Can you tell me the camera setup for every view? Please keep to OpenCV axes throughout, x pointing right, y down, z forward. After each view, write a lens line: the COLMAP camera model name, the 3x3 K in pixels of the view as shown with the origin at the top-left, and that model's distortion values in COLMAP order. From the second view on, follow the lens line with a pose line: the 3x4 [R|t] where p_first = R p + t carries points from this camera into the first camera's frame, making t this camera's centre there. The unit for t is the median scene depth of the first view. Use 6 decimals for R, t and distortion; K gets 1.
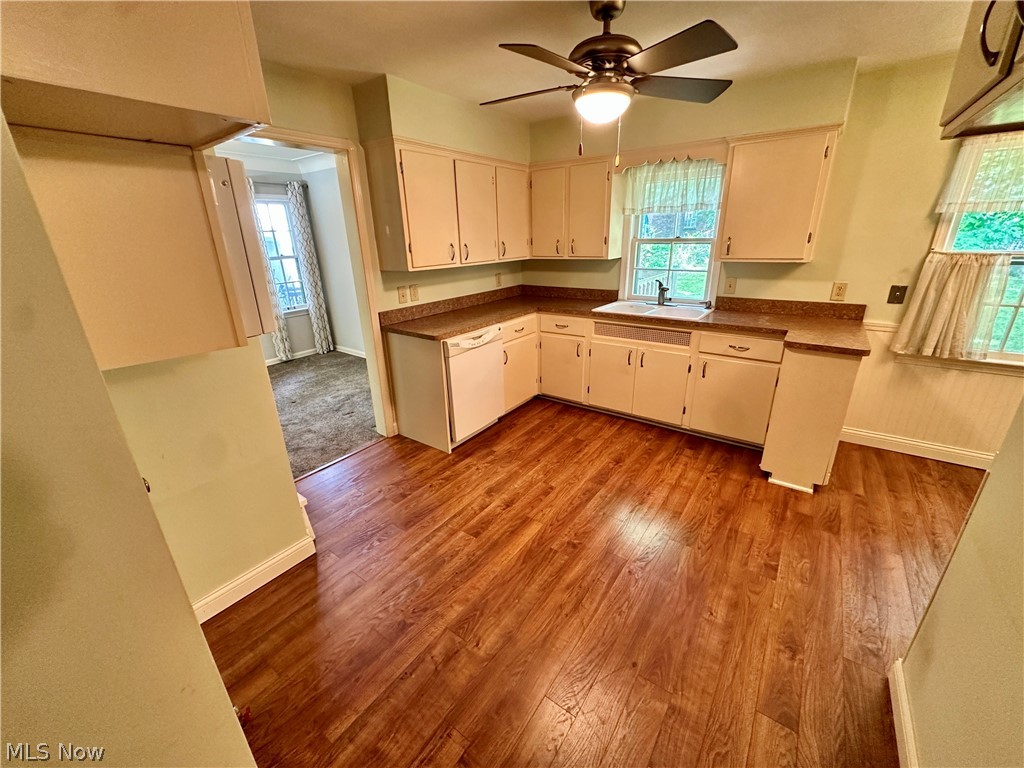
lens RADIAL K [[408.9, 0, 509.6], [0, 408.9, 384.4], [0, 0, 1]] dist [-0.005434, 0.000096]
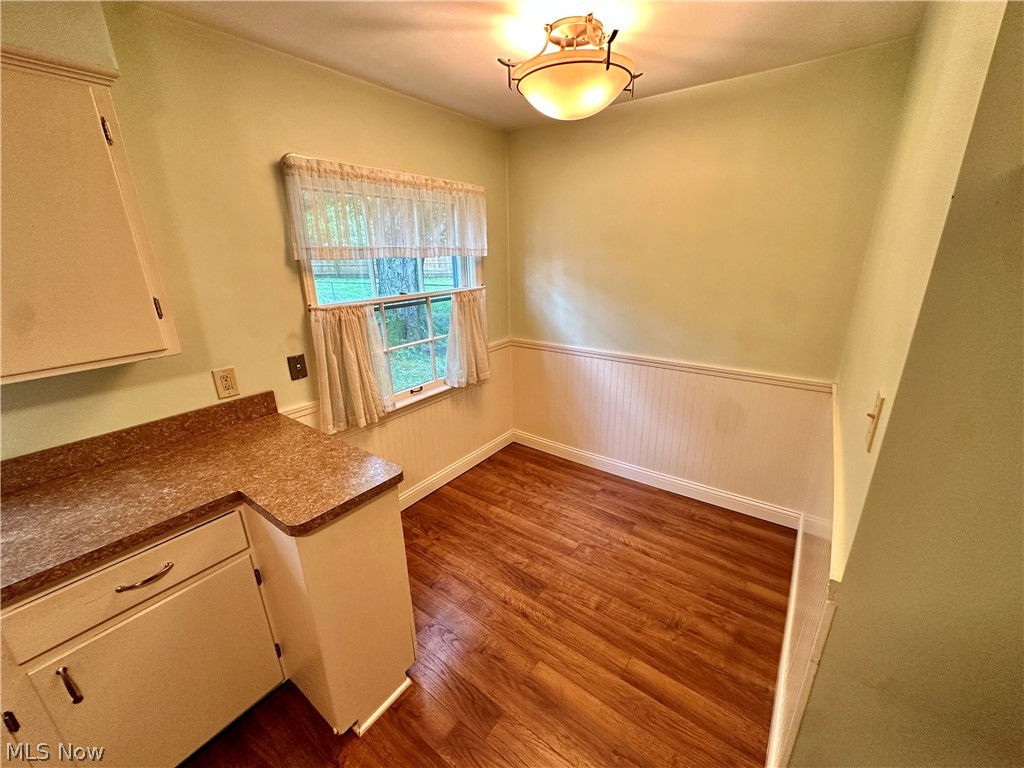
lens RADIAL K [[408.9, 0, 512.0], [0, 408.9, 383.0], [0, 0, 1]] dist [-0.005434, 0.000096]
pose [[0.001980, -0.284973, 0.958533, 0.253392], [0.362451, 0.893562, 0.264909, -0.264938], [-0.932001, 0.346897, 0.105058, 0.605789]]
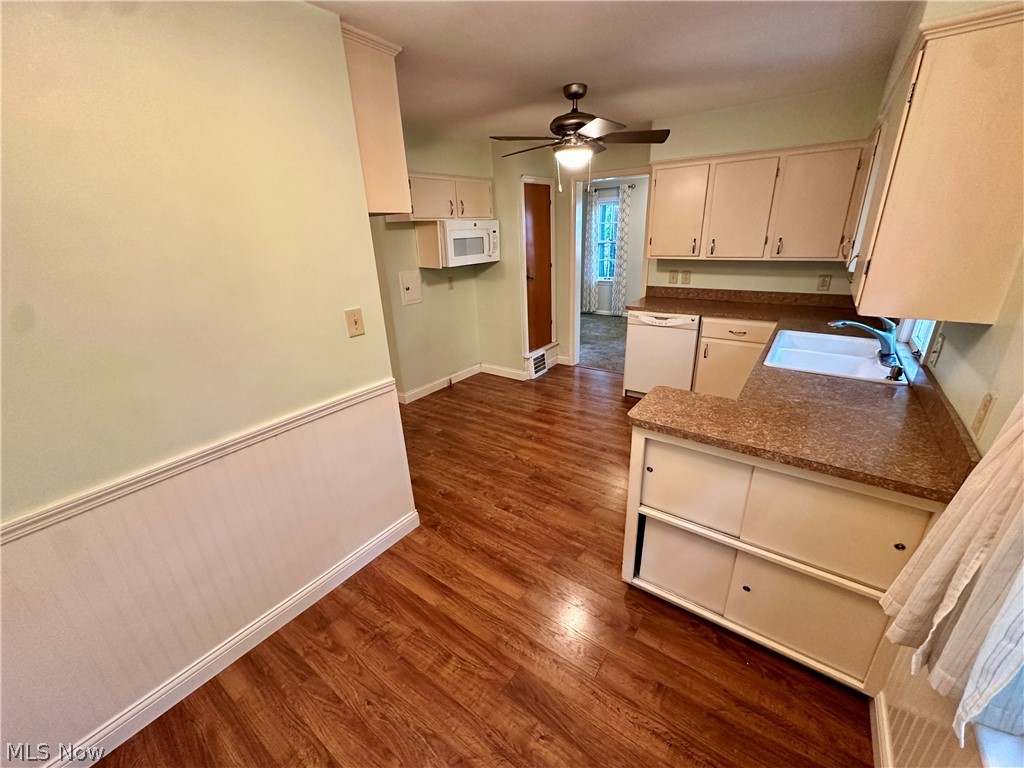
lens RADIAL K [[408.9, 0, 509.9], [0, 408.9, 382.7], [0, 0, 1]] dist [-0.005434, 0.000096]
pose [[0.004665, 0.378384, -0.925637, 1.310705], [-0.308686, 0.880986, 0.358576, -0.287001], [0.951152, 0.284059, 0.120912, 0.571228]]
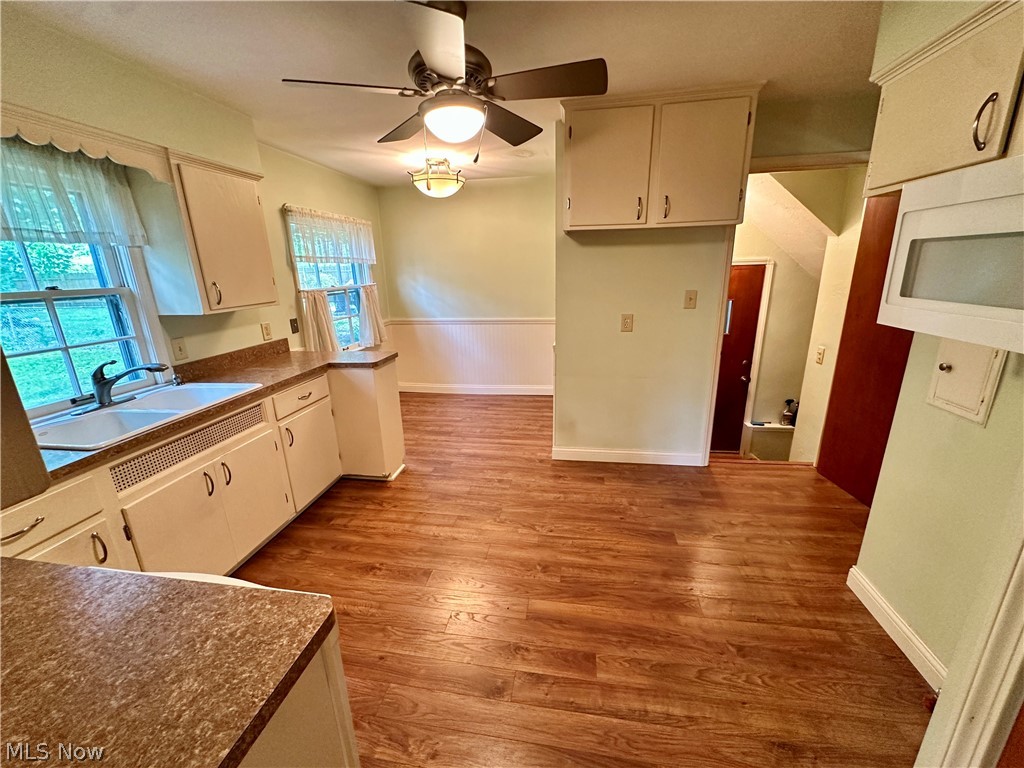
lens RADIAL K [[408.9, 0, 512.7], [0, 408.9, 383.6], [0, 0, 1]] dist [-0.005434, 0.000096]
pose [[-0.456392, -0.207807, 0.865172, -0.487615], [0.343552, 0.855787, 0.386782, -0.341287], [-0.820779, 0.473756, -0.319182, 0.990222]]
